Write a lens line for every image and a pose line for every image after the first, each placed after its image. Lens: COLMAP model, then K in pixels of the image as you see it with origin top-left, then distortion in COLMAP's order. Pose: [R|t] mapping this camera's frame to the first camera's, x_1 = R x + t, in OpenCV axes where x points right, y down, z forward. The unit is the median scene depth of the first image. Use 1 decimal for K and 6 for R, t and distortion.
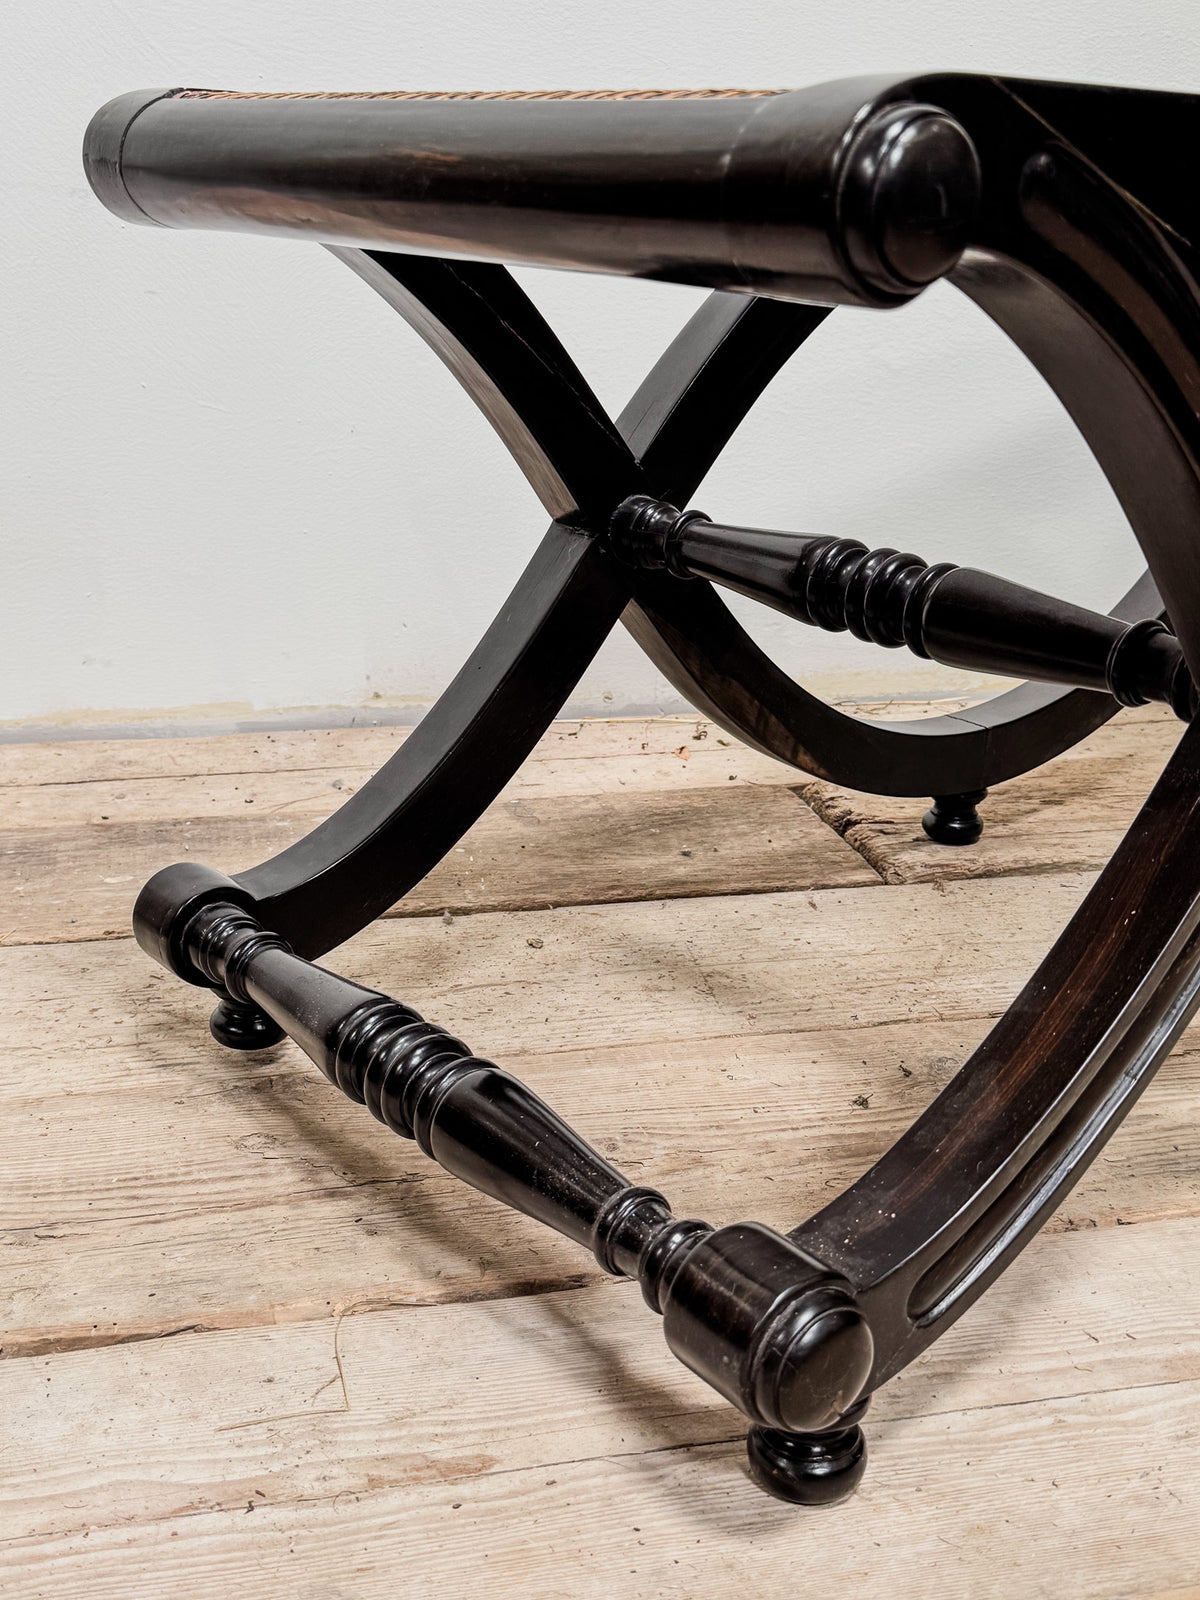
lens RADIAL K [[1850.7, 0, 605.4], [0, 1850.7, 832.4], [0, 0, 1]] dist [0.177532, -0.440503]
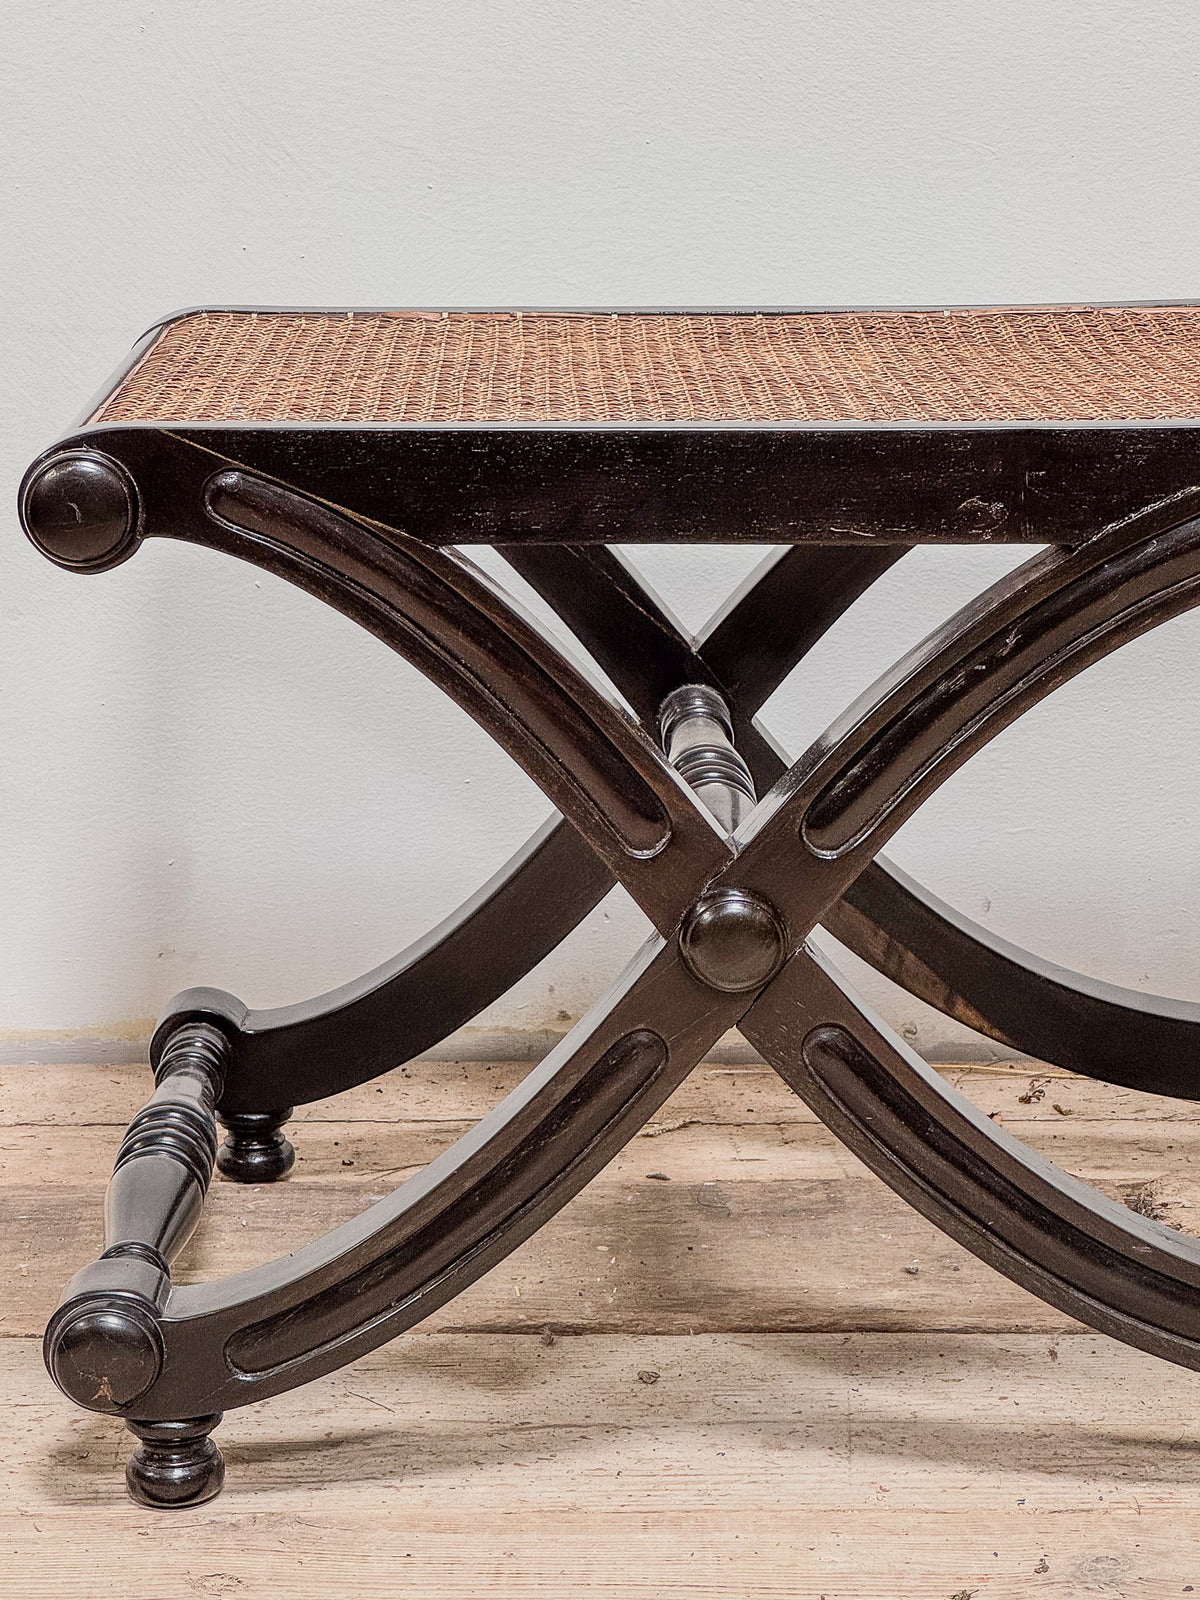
lens RADIAL K [[4032.4, 0, 564.6], [0, 4032.4, 794.8], [0, 0, 1]] dist [-0.491402, 11.270417]
pose [[0.972672, 0.031726, -0.230005, 0.321186], [-0.055008, 0.993906, -0.095527, -0.019608], [0.225572, 0.105569, 0.968490, -0.660120]]
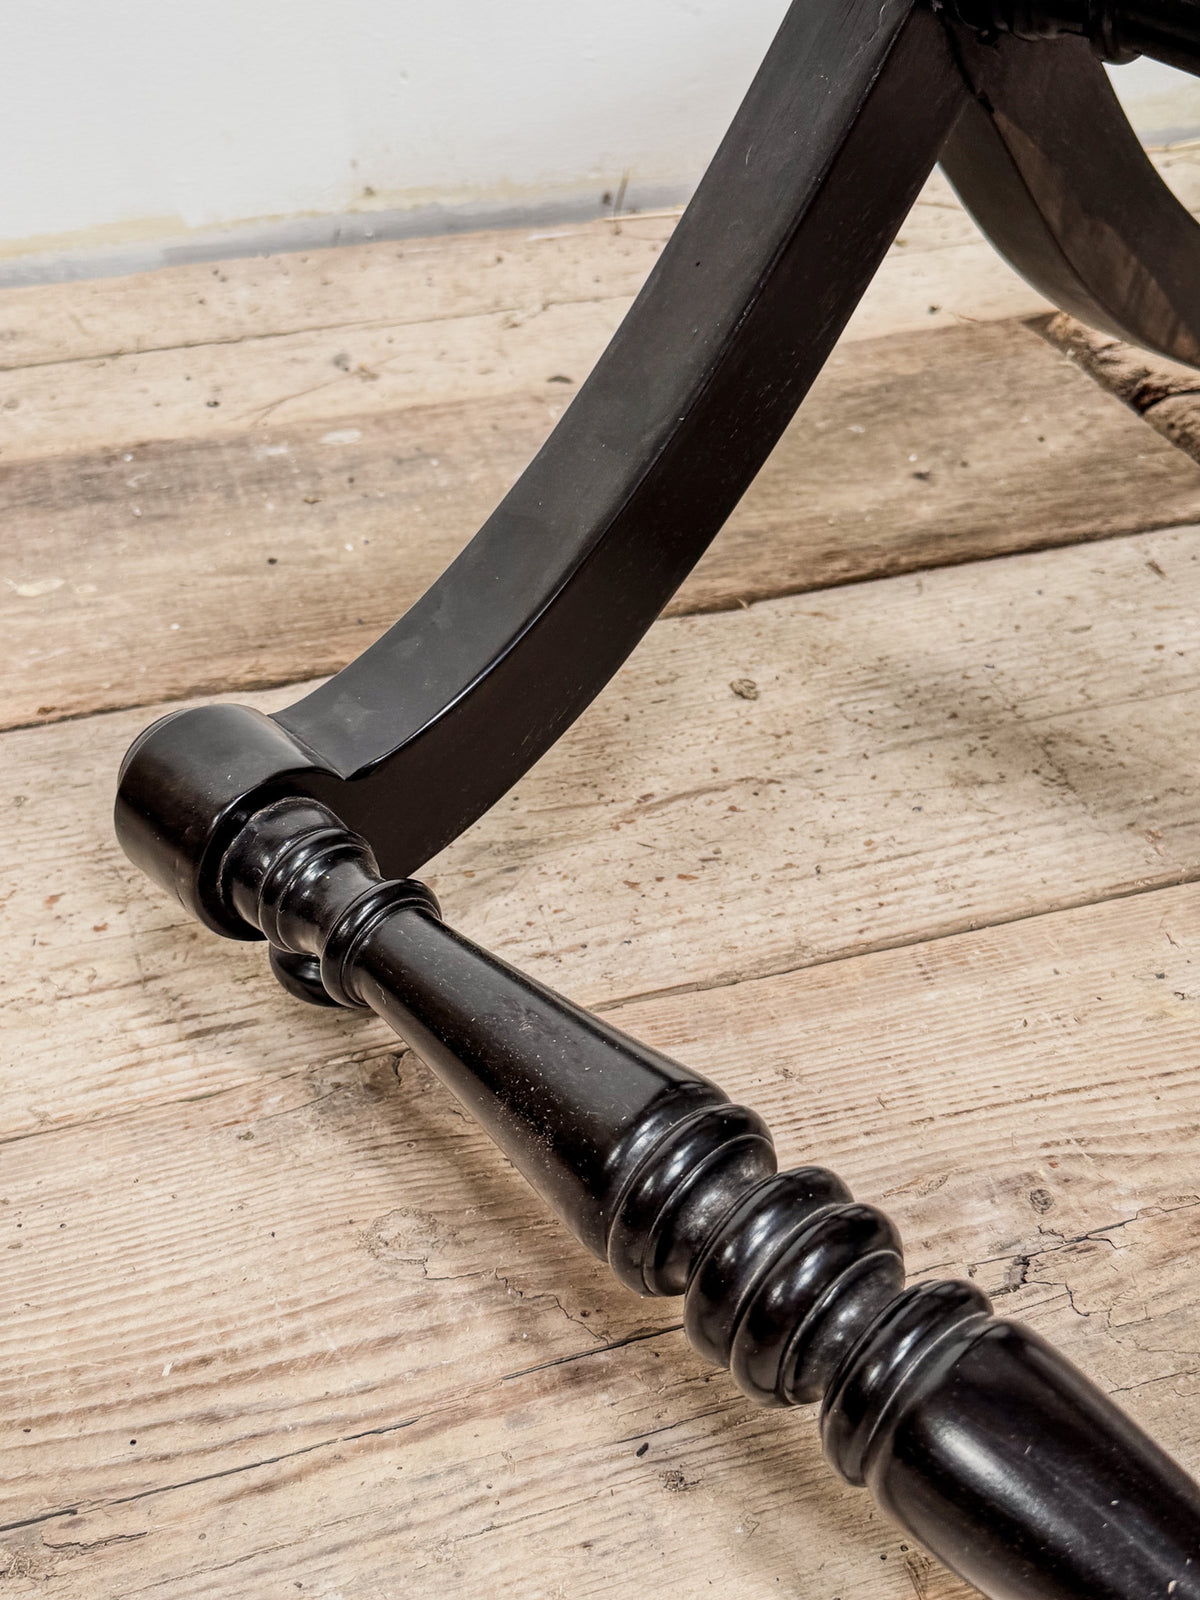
lens RADIAL K [[1850.7, 0, 605.4], [0, 1850.7, 832.4], [0, 0, 1]] dist [0.177532, -0.440503]
pose [[0.996965, -0.067437, 0.038901, -0.120834], [0.051239, 0.944566, 0.324299, -0.106098], [-0.058615, -0.321321, 0.945155, 0.438173]]
